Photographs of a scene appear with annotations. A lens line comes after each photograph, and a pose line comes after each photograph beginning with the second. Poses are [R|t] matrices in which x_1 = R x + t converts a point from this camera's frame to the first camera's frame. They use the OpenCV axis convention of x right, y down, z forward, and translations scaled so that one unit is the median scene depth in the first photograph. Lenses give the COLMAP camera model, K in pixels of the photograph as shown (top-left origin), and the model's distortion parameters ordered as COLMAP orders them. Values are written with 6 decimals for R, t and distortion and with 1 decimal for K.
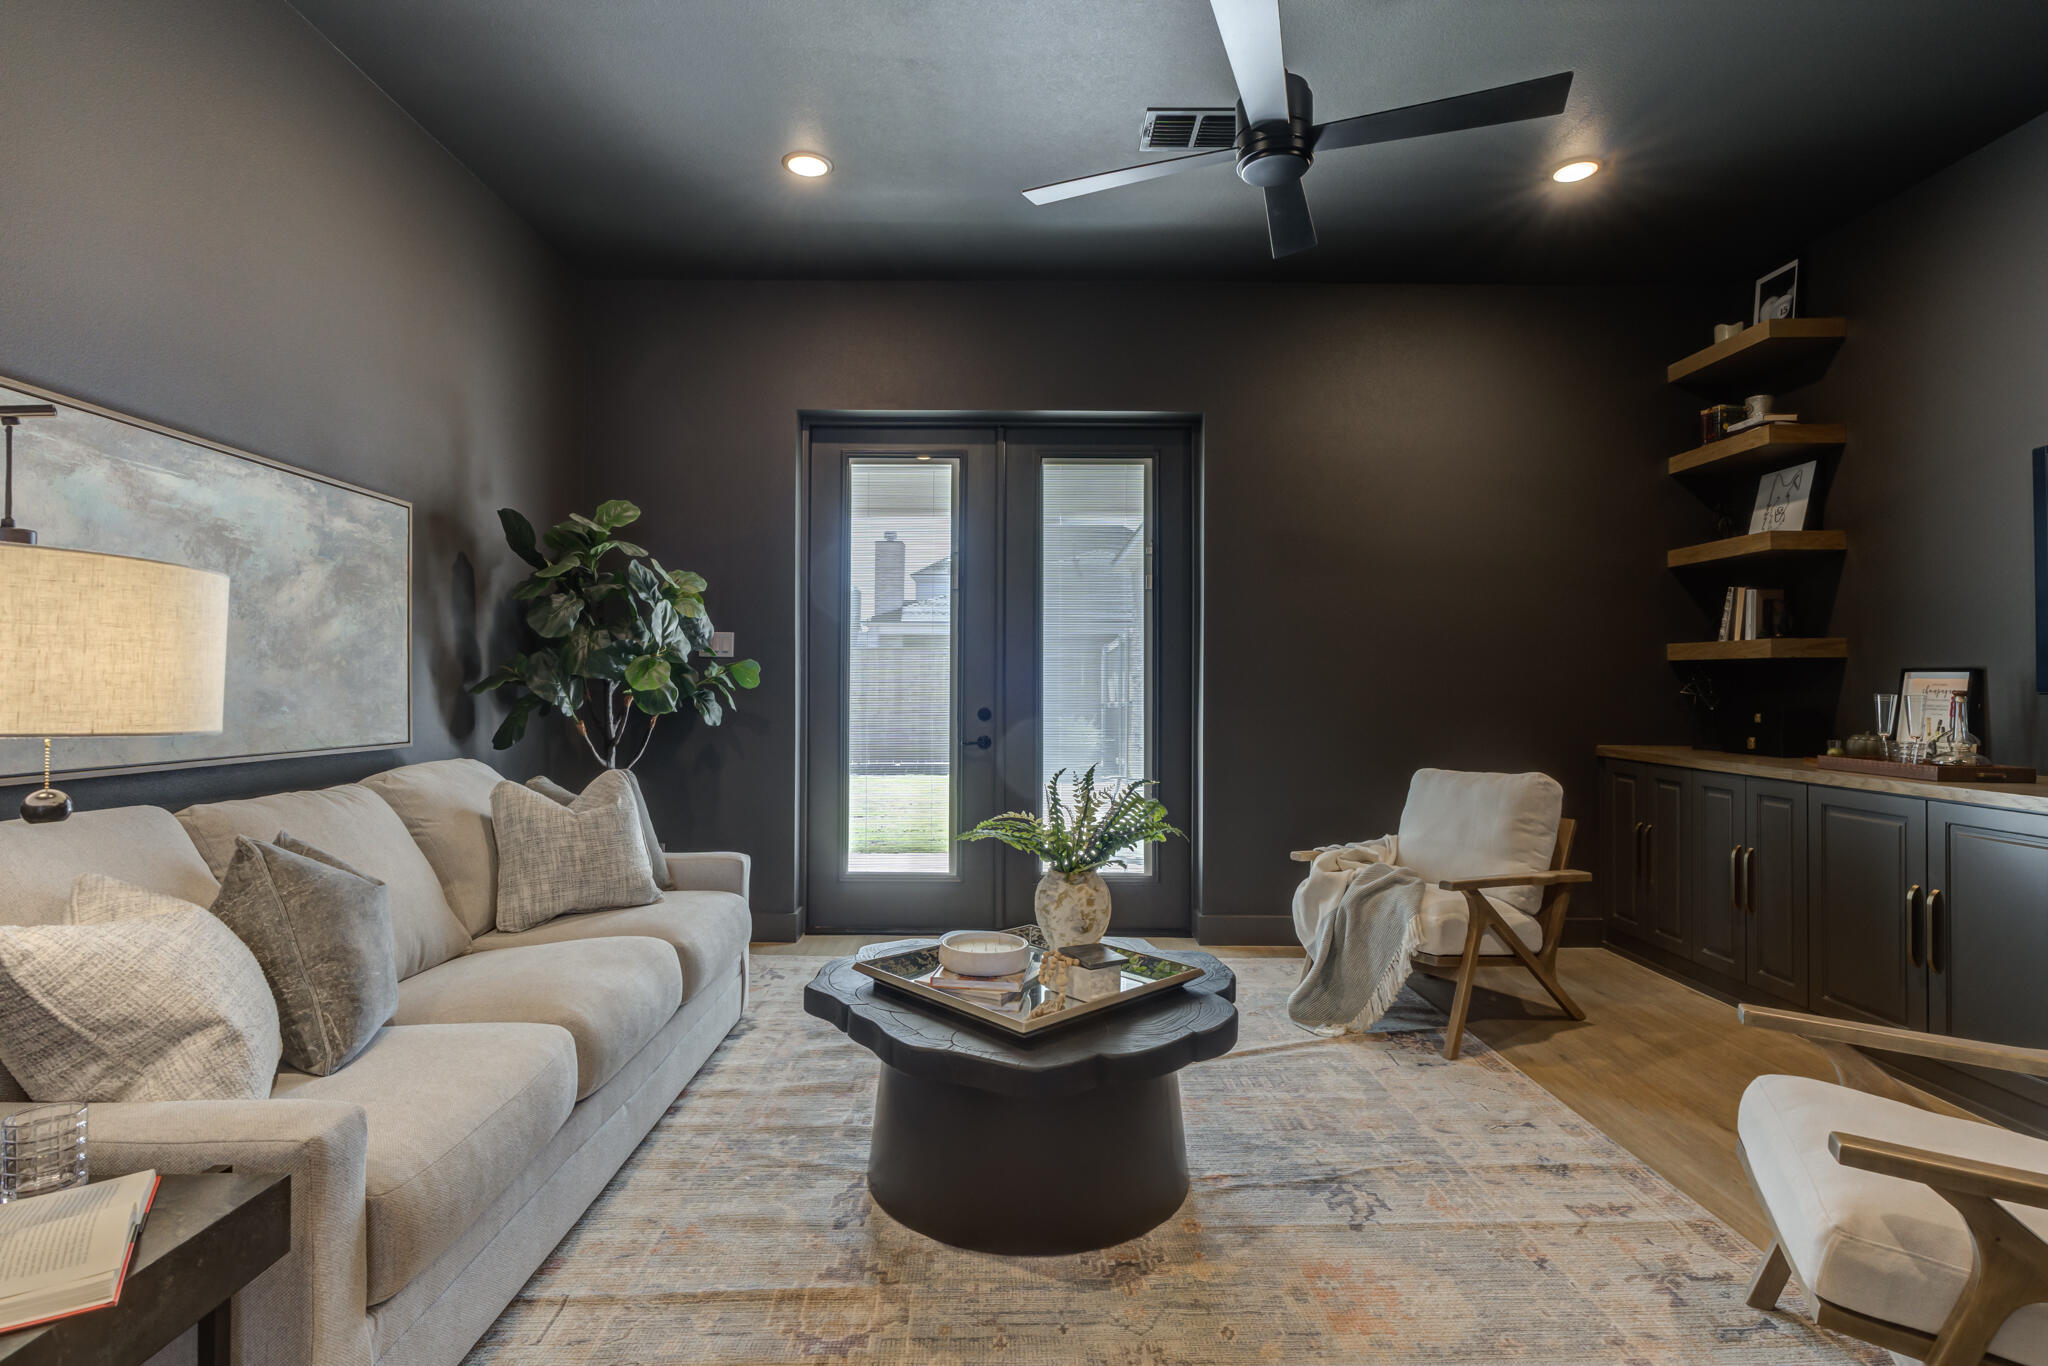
lens RADIAL K [[1013.3, 0, 1063.7], [0, 1013.3, 653.4], [0, 0, 1]] dist [-0.019981, 0.011274]
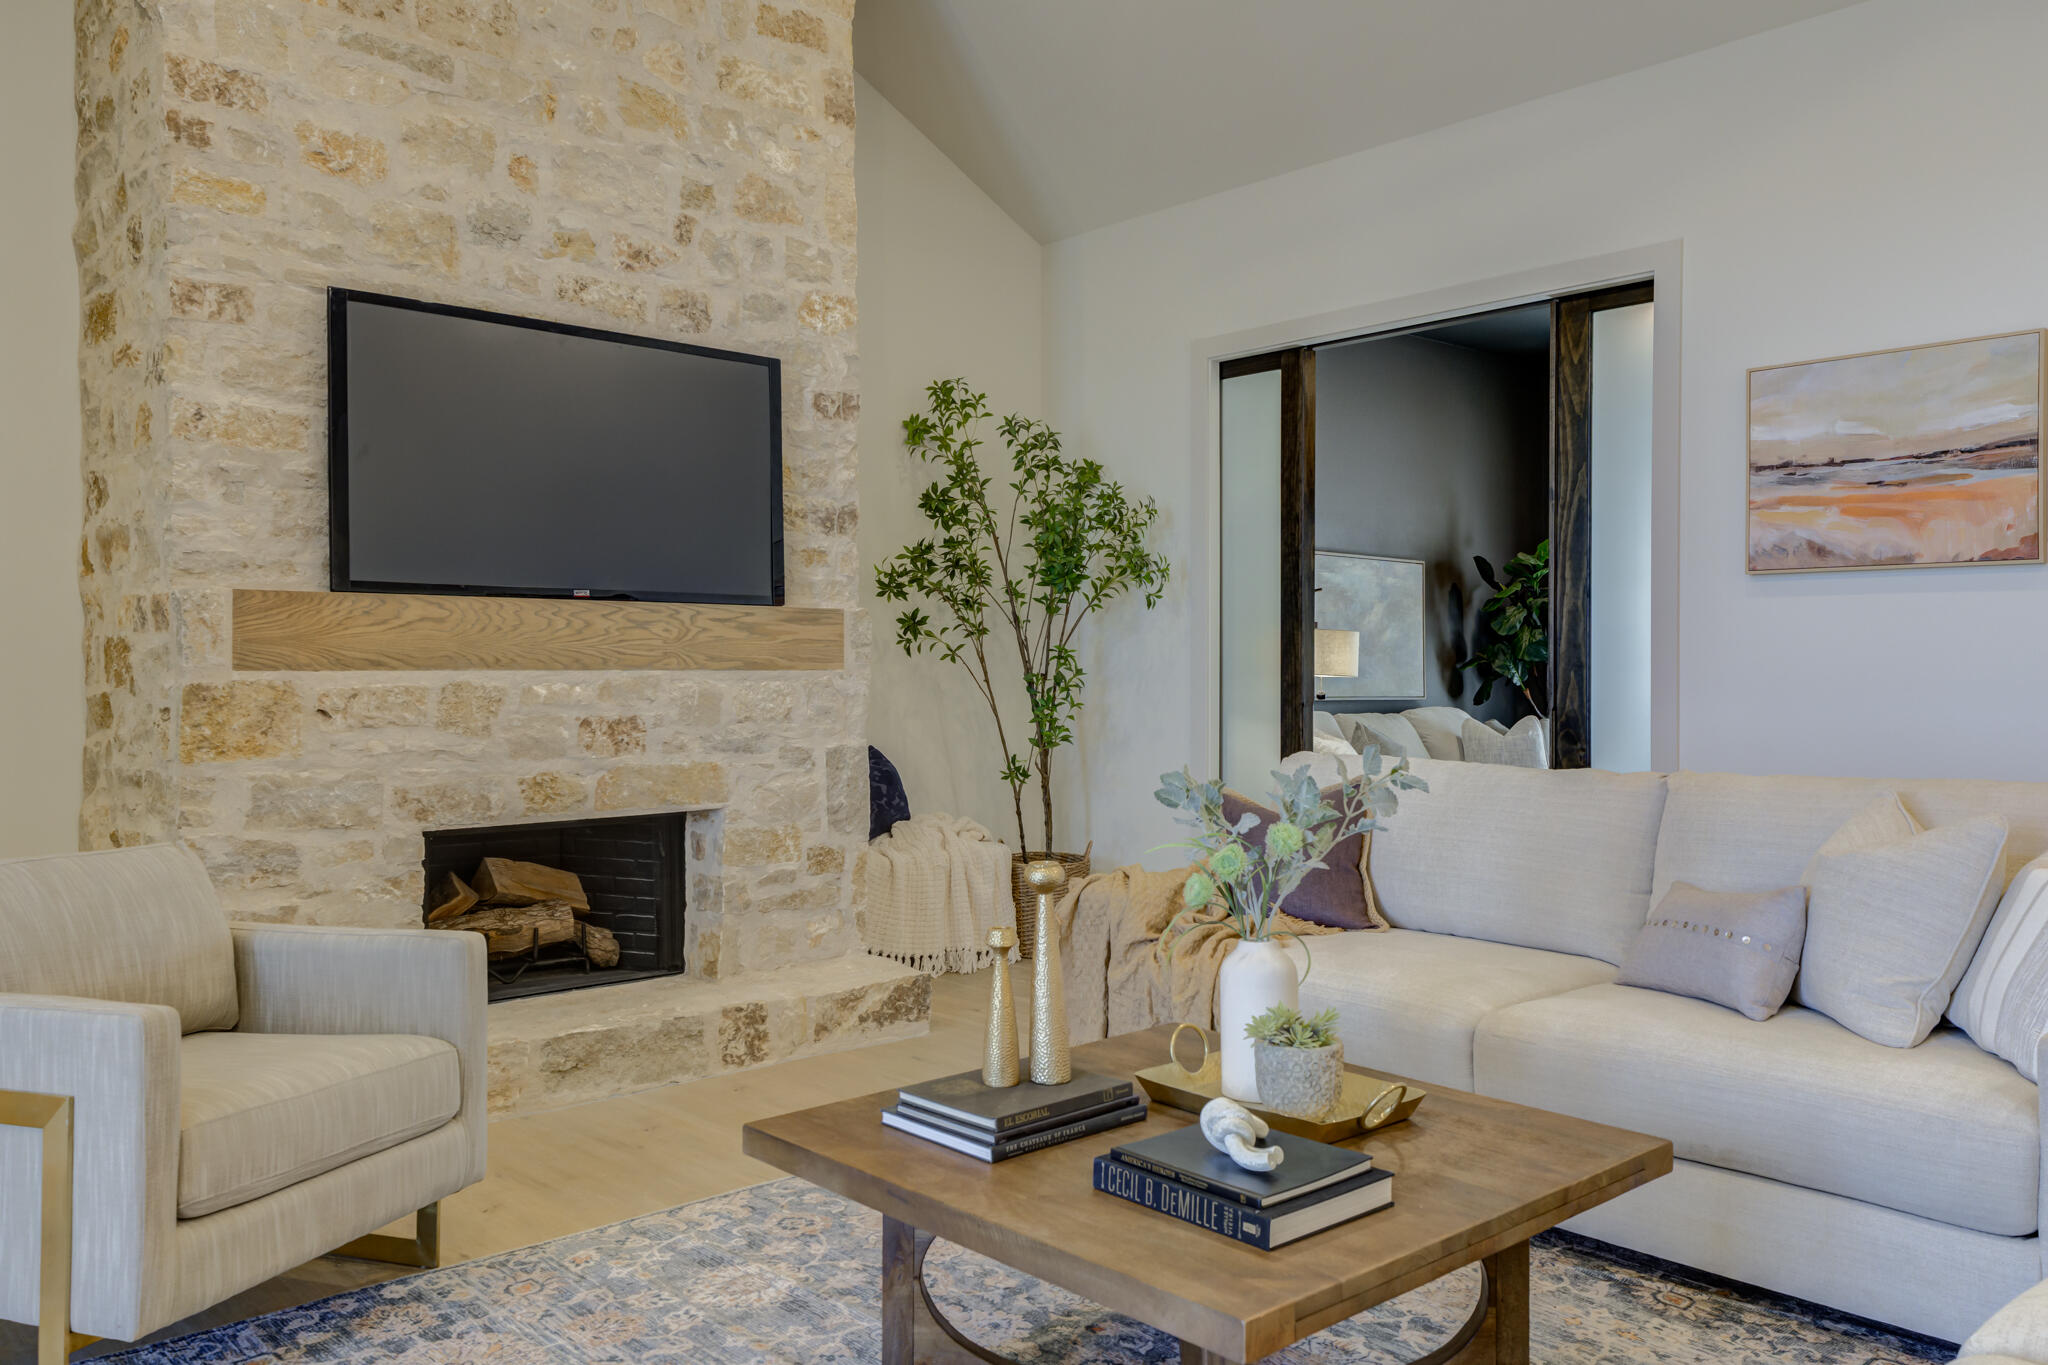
lens RADIAL K [[1584.7, 0, 1045.8], [0, 1584.7, 663.6], [0, 0, 1]] dist [0.063598, -0.036745]
pose [[0.654329, 0.001642, -0.756208, 0.639562], [0.018206, 0.999674, 0.017924, -0.019900], [0.755991, -0.025496, 0.654085, -0.829314]]
